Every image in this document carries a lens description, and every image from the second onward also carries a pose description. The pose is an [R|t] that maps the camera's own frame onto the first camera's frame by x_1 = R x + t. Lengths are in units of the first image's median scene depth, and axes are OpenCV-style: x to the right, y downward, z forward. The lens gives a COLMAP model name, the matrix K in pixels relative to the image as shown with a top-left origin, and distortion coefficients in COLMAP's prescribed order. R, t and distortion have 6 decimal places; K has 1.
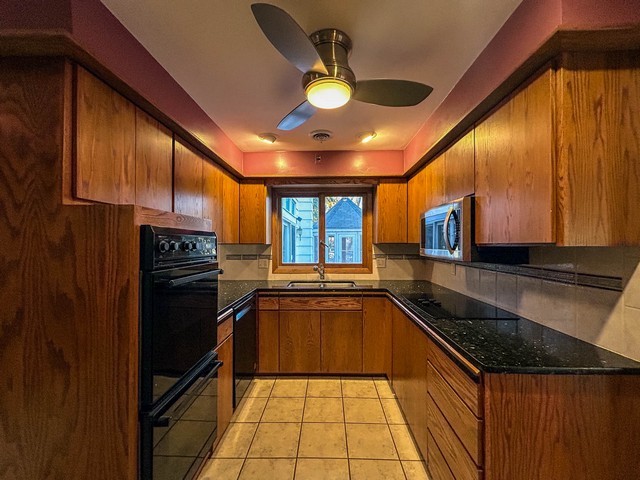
lens RADIAL K [[260.1, 0, 330.2], [0, 260.1, 242.0], [0, 0, 1]] dist [0.000701, 0.000134]
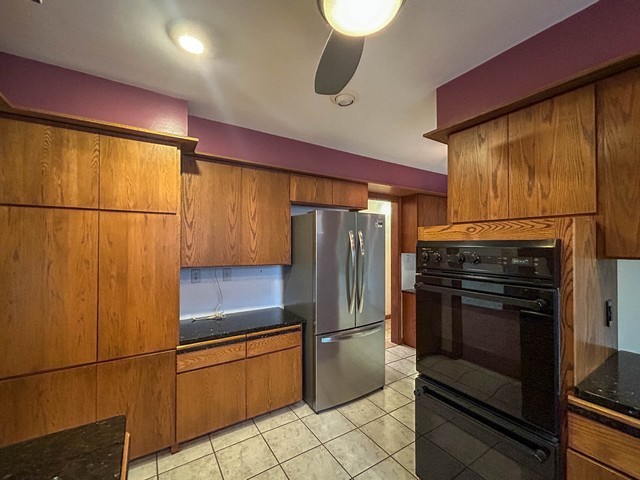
lens RADIAL K [[269.0, 0, 320.0], [0, 269.0, 240.0], [0, 0, 1]] dist [0.001001, 0.000131]
pose [[-0.842243, -0.008366, -0.539033, 0.202633], [0.002822, 0.999797, -0.019926, -0.016716], [0.539090, -0.018304, -0.842049, 0.754148]]
